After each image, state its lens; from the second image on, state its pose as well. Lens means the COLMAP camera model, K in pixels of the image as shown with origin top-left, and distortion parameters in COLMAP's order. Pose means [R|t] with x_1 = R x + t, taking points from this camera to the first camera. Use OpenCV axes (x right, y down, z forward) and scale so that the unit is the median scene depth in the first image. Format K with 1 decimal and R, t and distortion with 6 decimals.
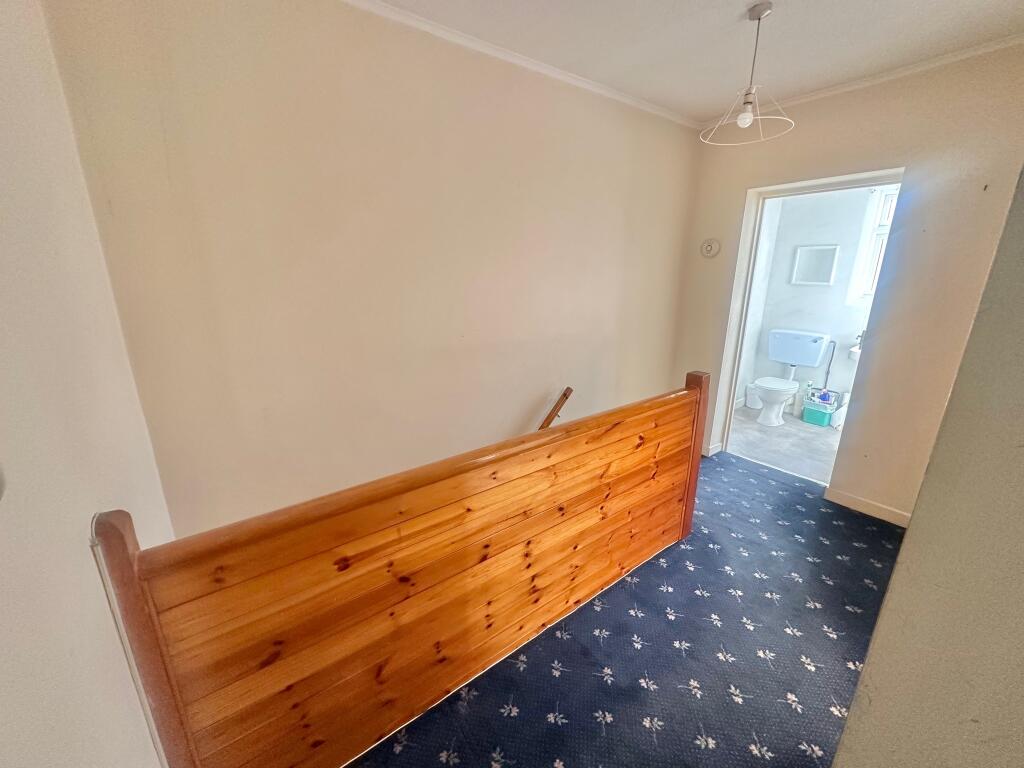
lens RADIAL K [[407.4, 0, 512.0], [0, 407.4, 384.0], [0, 0, 1]] dist [-0.000593, -0.000079]
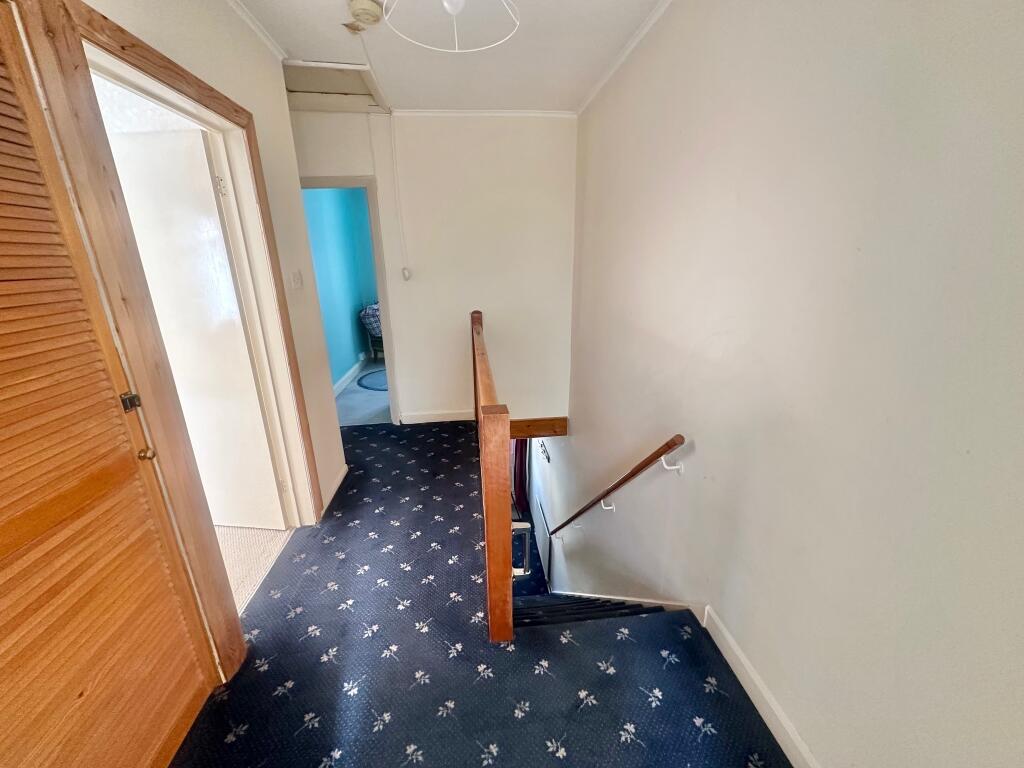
lens RADIAL K [[407.4, 0, 512.0], [0, 407.4, 384.0], [0, 0, 1]] dist [-0.000593, -0.000079]
pose [[-0.509592, 0.256246, -0.821373, 1.060629], [-0.243866, 0.872463, 0.423483, -0.376527], [0.825133, 0.416109, -0.382111, 1.352932]]
